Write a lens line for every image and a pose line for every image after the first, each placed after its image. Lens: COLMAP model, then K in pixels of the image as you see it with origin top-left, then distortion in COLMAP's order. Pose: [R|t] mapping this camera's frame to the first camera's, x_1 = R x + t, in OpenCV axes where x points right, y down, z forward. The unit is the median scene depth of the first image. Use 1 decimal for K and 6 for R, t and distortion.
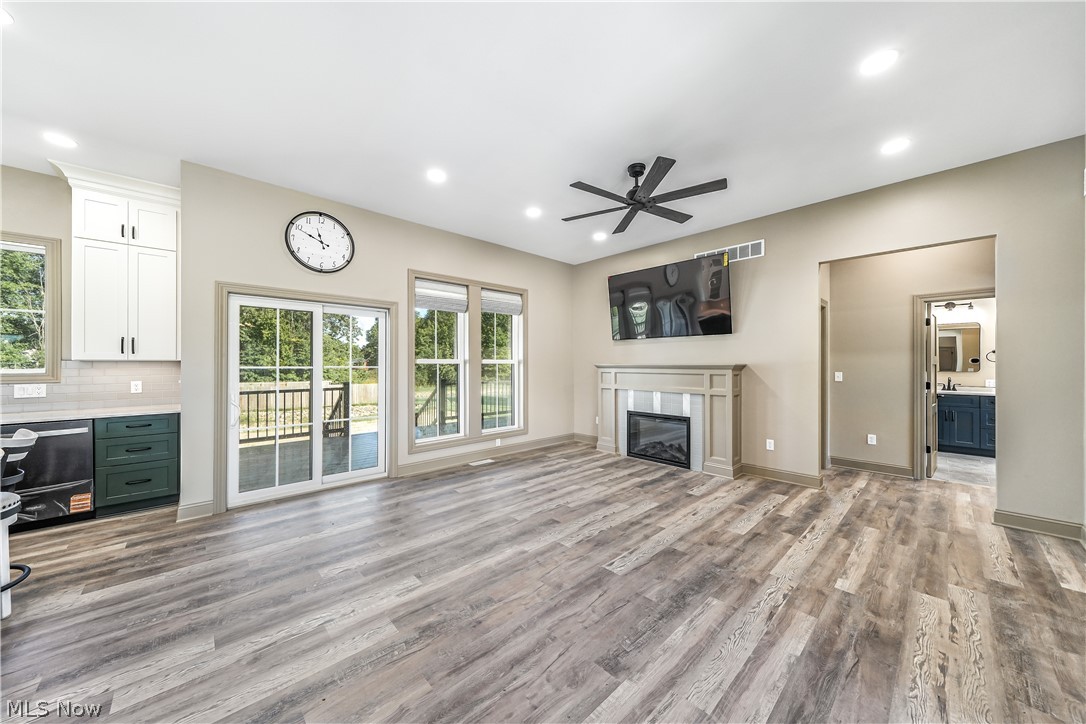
lens RADIAL K [[378.6, 0, 536.5], [0, 378.6, 363.9], [0, 0, 1]] dist [-0.018186, -0.000216]
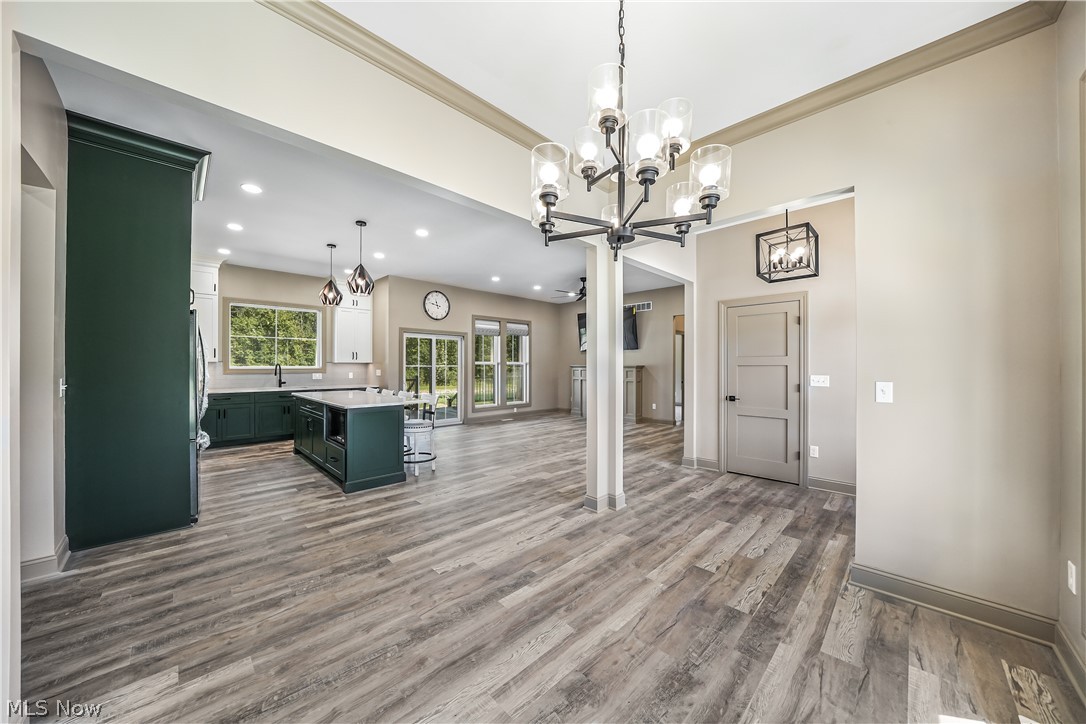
lens RADIAL K [[378.6, 0, 555.7], [0, 378.6, 369.9], [0, 0, 1]] dist [-0.018186, -0.000216]
pose [[0.997804, 0.003937, 0.066113, -0.056834], [-0.005031, 0.999853, 0.016384, -0.009849], [-0.066038, -0.016681, 0.997678, -1.074622]]
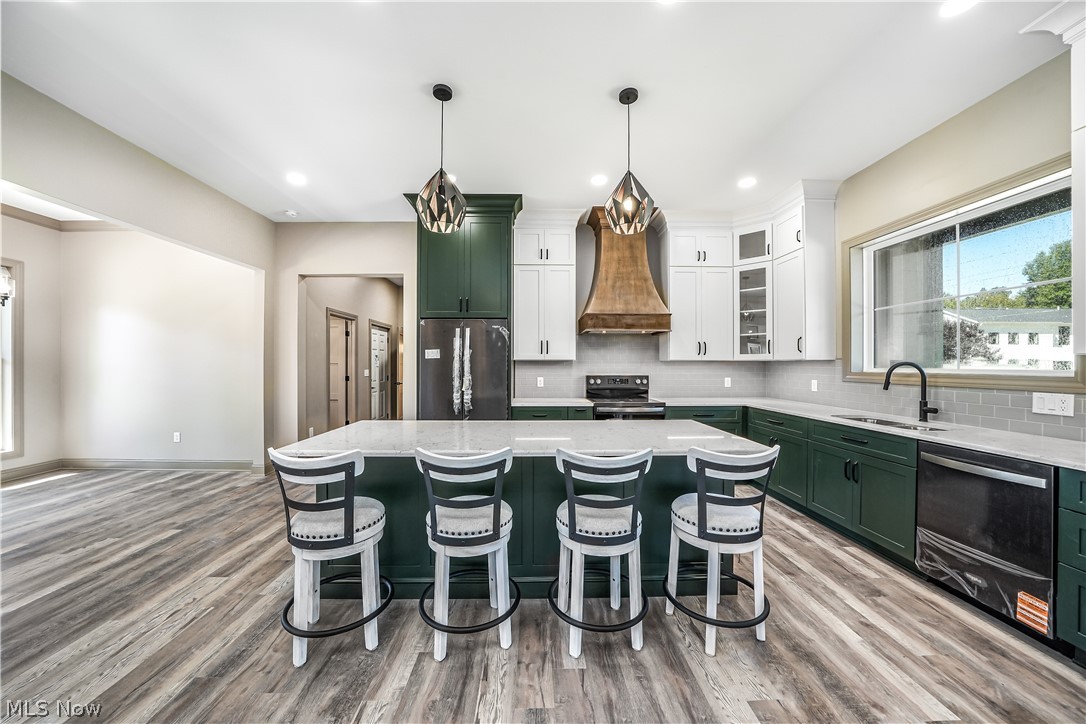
lens RADIAL K [[378.6, 0, 527.2], [0, 378.6, 359.8], [0, 0, 1]] dist [-0.018186, -0.000216]
pose [[-0.685848, -0.008255, -0.727698, -0.241178], [-0.000435, 0.999940, -0.010933, 0.001397], [0.727744, -0.007182, -0.685811, 0.636261]]
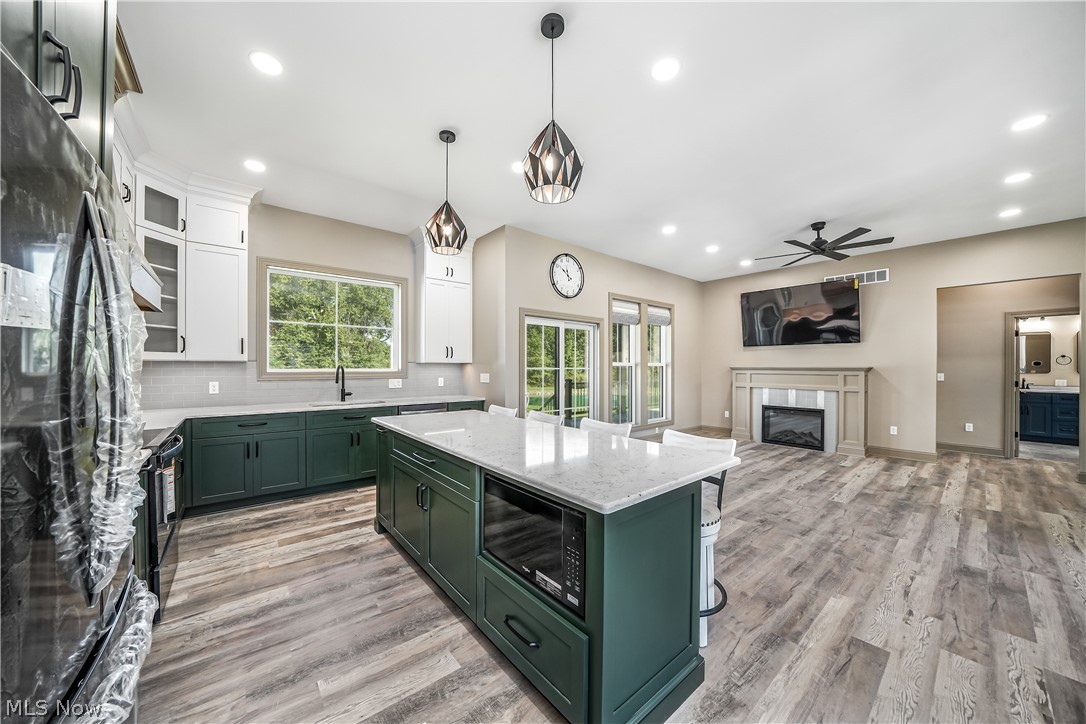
lens RADIAL K [[378.6, 0, 551.9], [0, 378.6, 367.8], [0, 0, 1]] dist [-0.018186, -0.000216]
pose [[0.999636, 0.005066, -0.026498, -0.572515], [-0.004943, 0.999977, 0.004704, -0.001056], [0.026521, -0.004572, 0.999638, -0.348441]]
